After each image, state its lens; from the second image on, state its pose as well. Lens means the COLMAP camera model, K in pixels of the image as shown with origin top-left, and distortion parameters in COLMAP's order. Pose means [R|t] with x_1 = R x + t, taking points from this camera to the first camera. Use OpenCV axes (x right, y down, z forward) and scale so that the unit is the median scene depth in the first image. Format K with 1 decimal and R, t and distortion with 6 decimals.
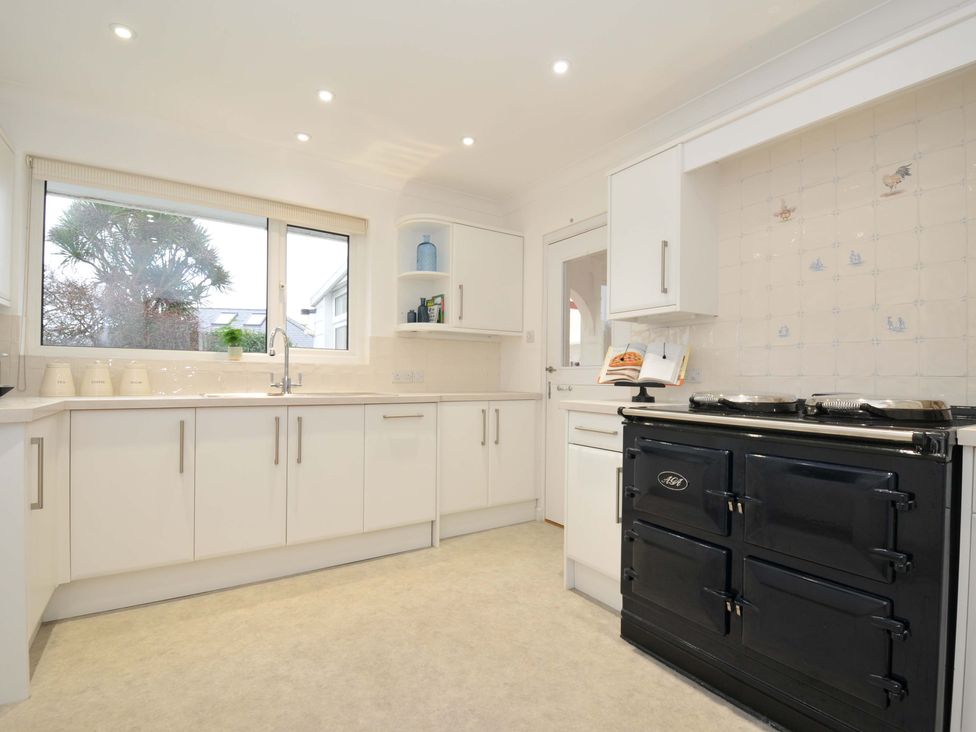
lens RADIAL K [[481.8, 0, 482.7], [0, 481.8, 374.4], [0, 0, 1]] dist [-0.020275, -0.002485]
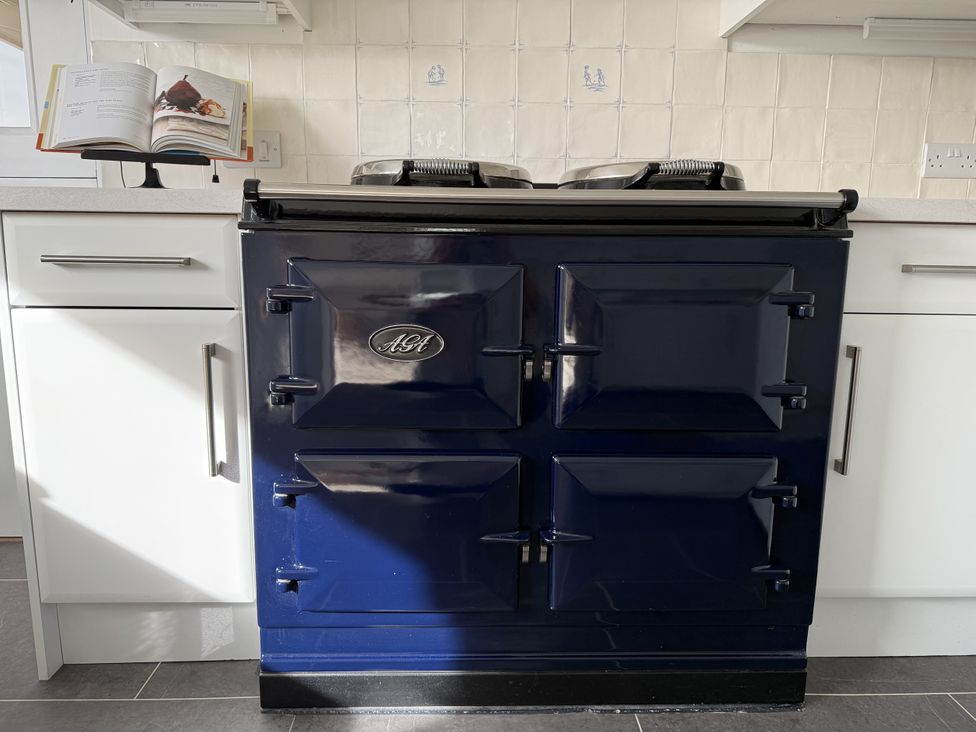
lens RADIAL K [[694.9, 0, 481.7], [0, 694.9, 367.9], [0, 0, 1]] dist [0.062719, -0.063047]
pose [[0.511522, -0.151810, 0.845754, -0.120292], [-0.011091, 0.983021, 0.183157, 0.113819], [-0.859199, -0.103069, 0.501153, 0.560094]]
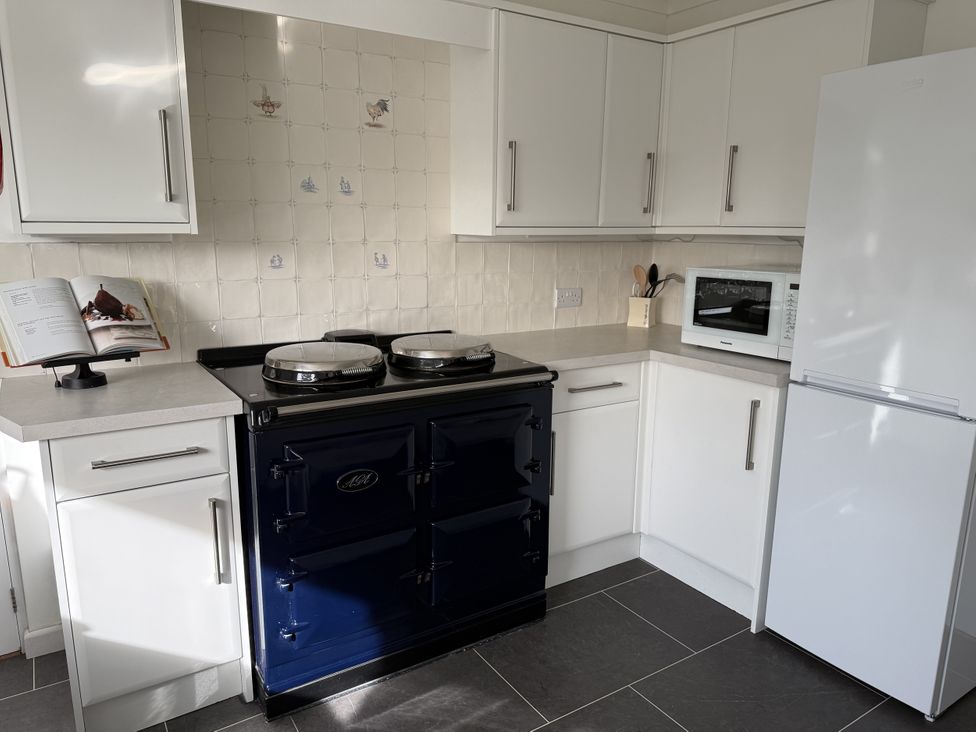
lens RADIAL K [[694.9, 0, 486.6], [0, 694.9, 371.2], [0, 0, 1]] dist [0.062719, -0.063047]
pose [[-0.006236, -0.217132, 0.976122, -0.643403], [-0.014179, 0.976062, 0.217028, -0.193692], [-0.999880, -0.012487, -0.009166, 0.738476]]
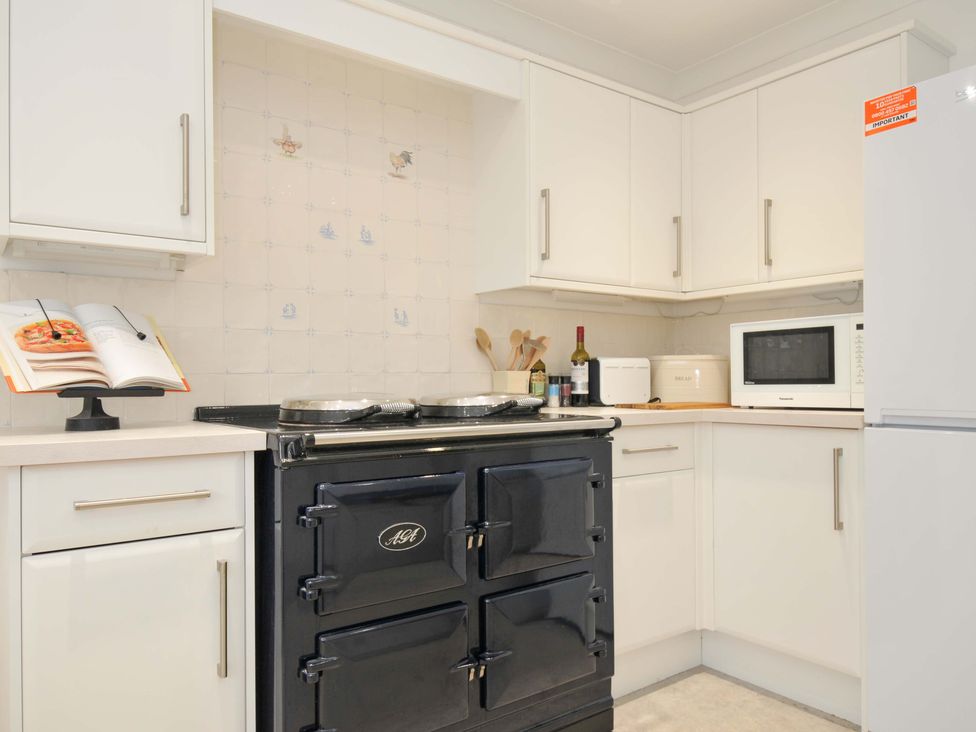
lens RADIAL K [[711.8, 0, 493.1], [0, 711.8, 374.1], [0, 0, 1]] dist [0.022852, 0.004692]
pose [[-0.079764, -0.002980, 0.996809, -0.520234], [0.000394, 0.999995, 0.003021, 0.001764], [-0.996814, 0.000633, -0.079762, 0.883593]]
